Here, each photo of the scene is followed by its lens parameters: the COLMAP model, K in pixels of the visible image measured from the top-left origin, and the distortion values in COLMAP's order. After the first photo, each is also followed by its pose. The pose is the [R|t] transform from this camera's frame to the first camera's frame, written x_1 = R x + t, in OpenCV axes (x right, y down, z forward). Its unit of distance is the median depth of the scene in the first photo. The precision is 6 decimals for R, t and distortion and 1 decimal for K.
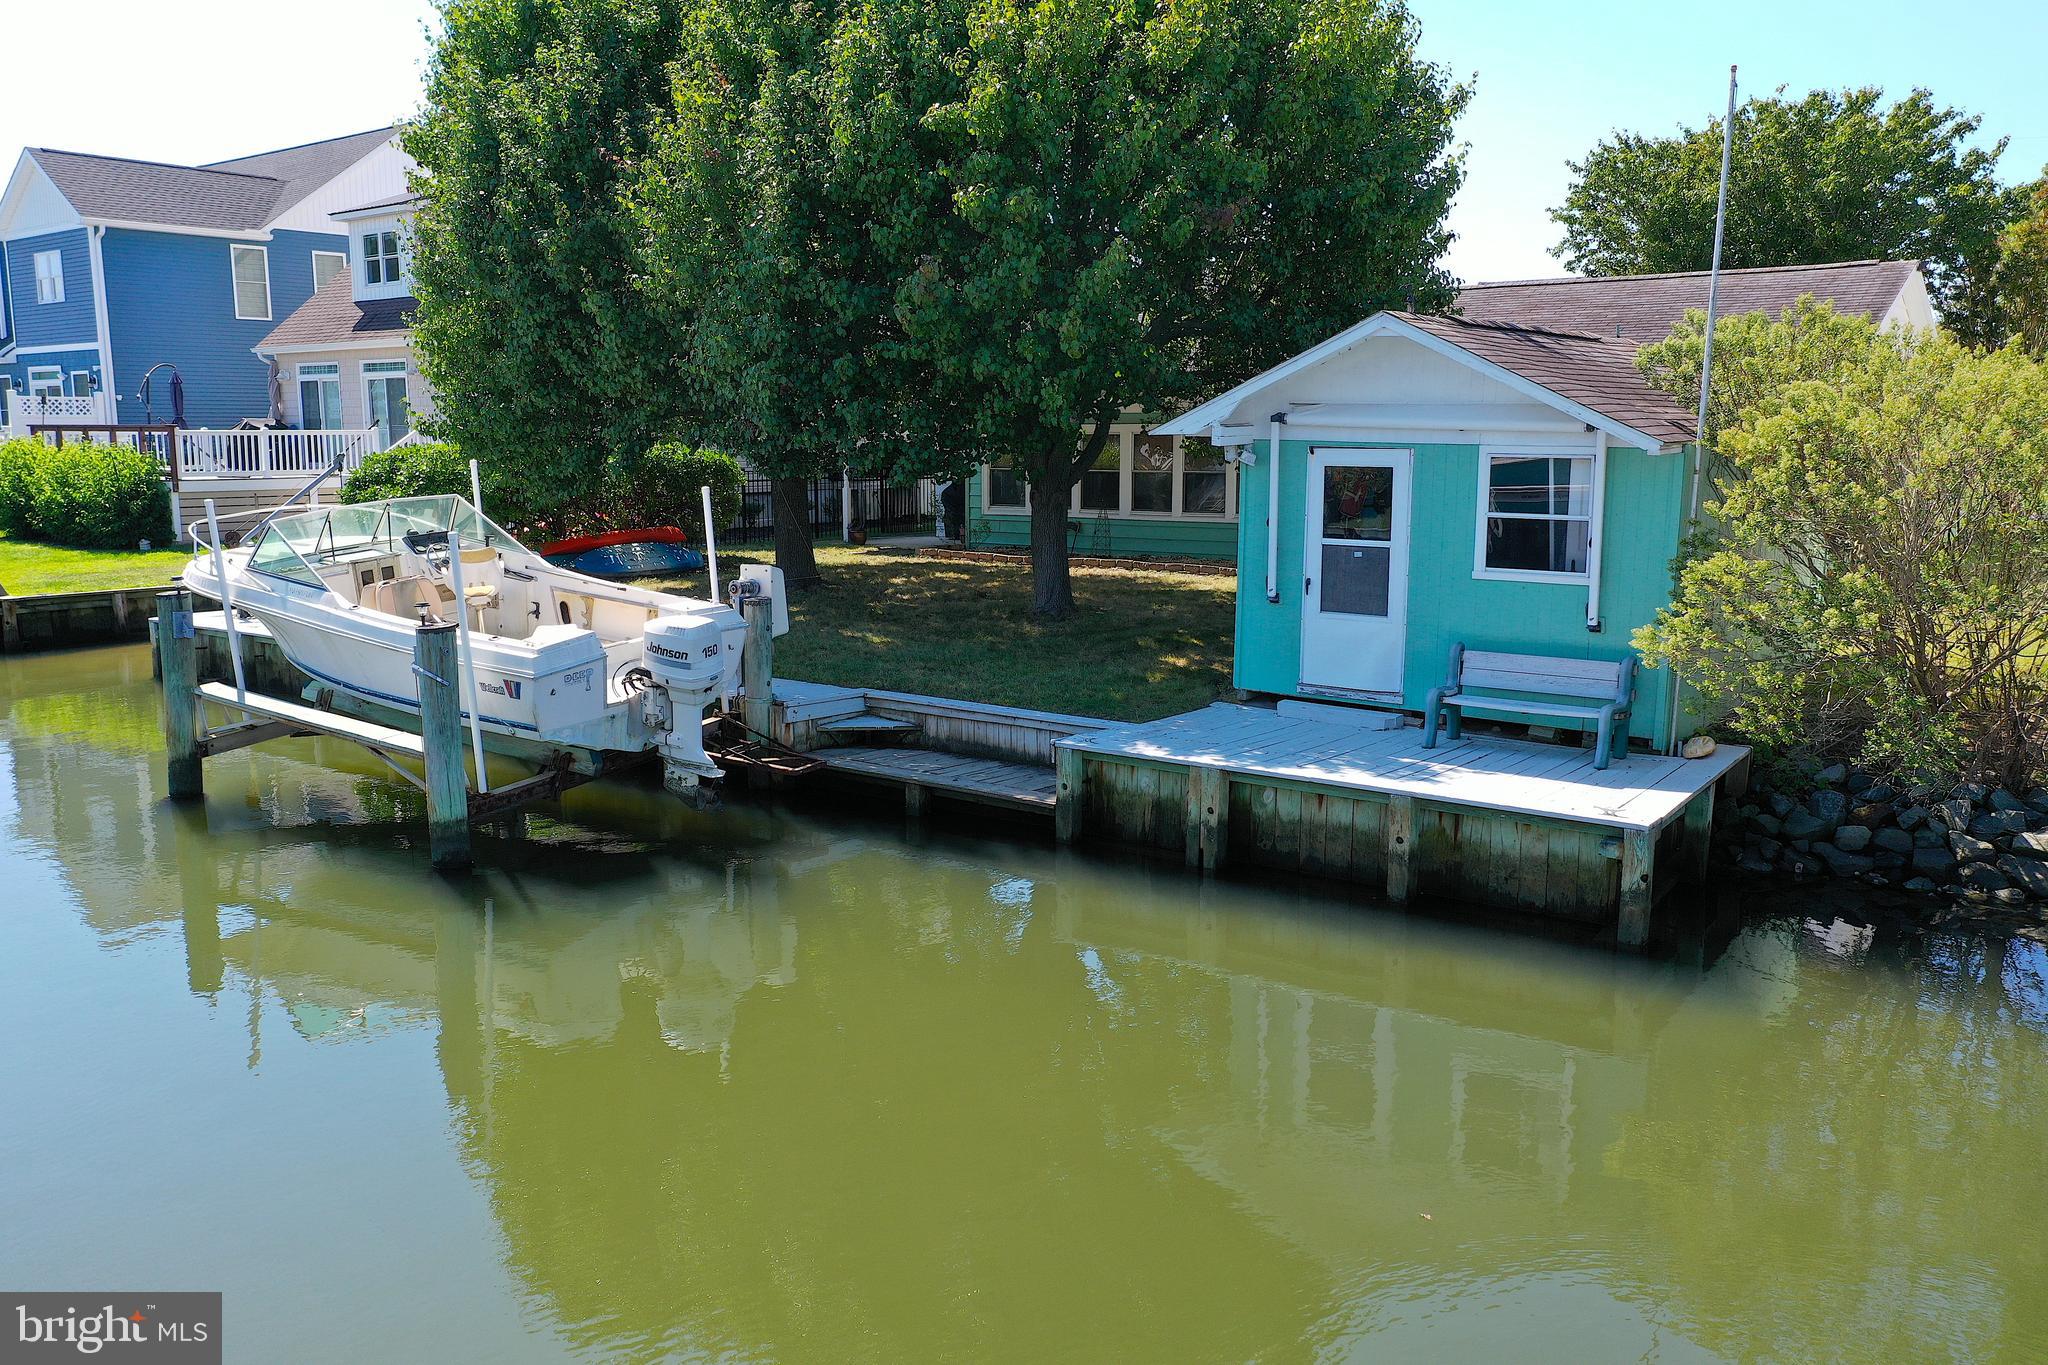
lens RADIAL K [[1620.6, 0, 1029.1], [0, 1620.6, 686.6], [0, 0, 1]] dist [0.007355, -0.003311]
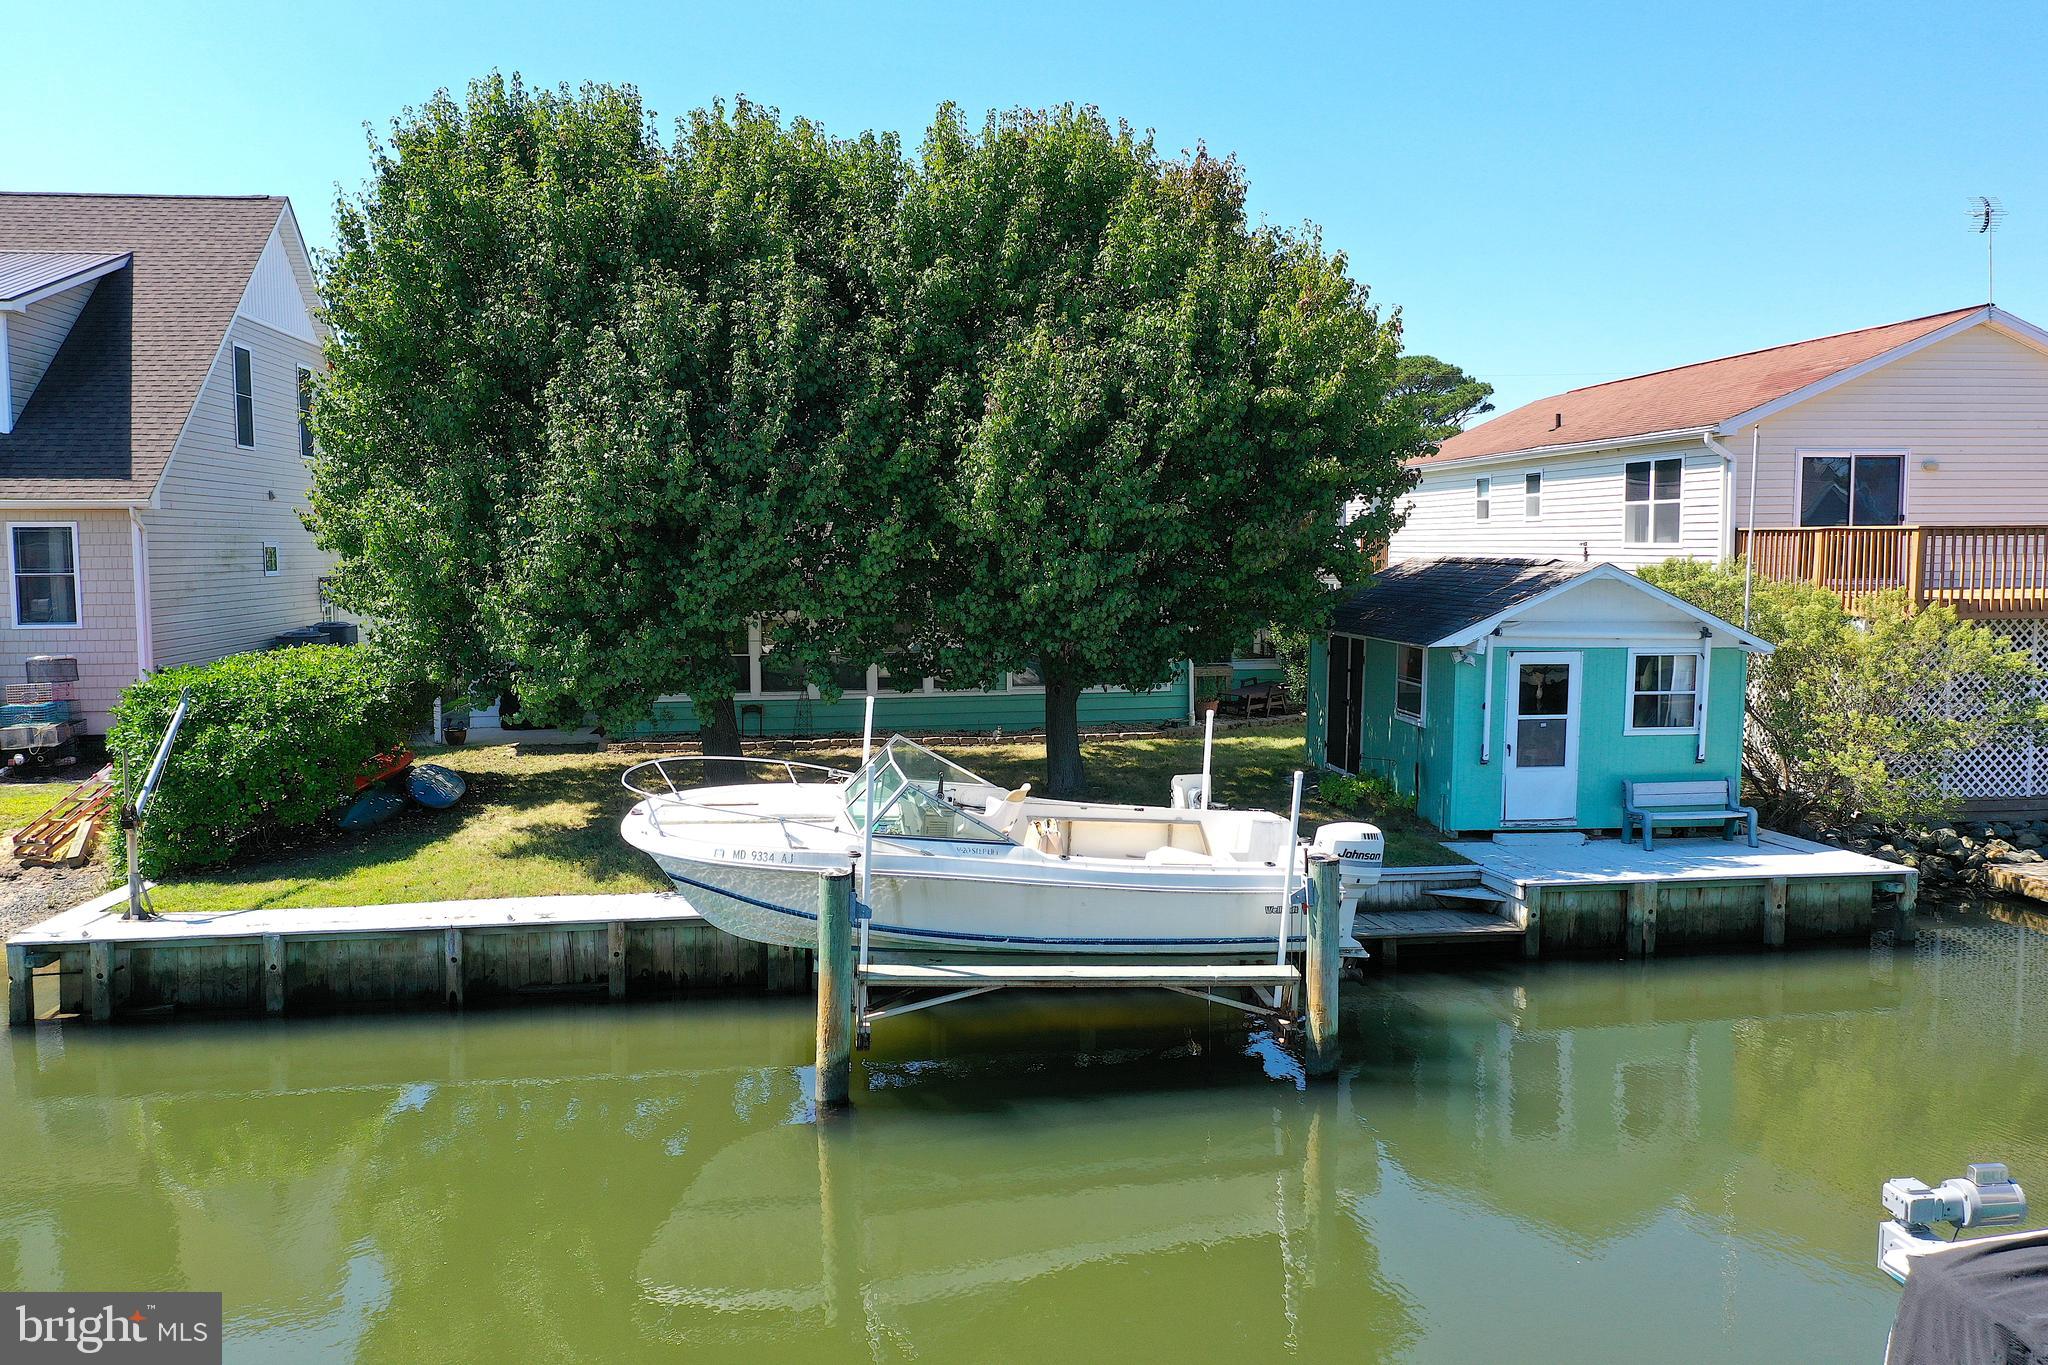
lens RADIAL K [[1620.6, 0, 1029.1], [0, 1620.6, 686.6], [0, 0, 1]] dist [0.007355, -0.003311]
pose [[0.710589, -0.063503, 0.700736, -1.137446], [0.117167, 0.992693, -0.028854, -0.129201], [-0.693783, 0.102607, 0.712837, 0.298486]]
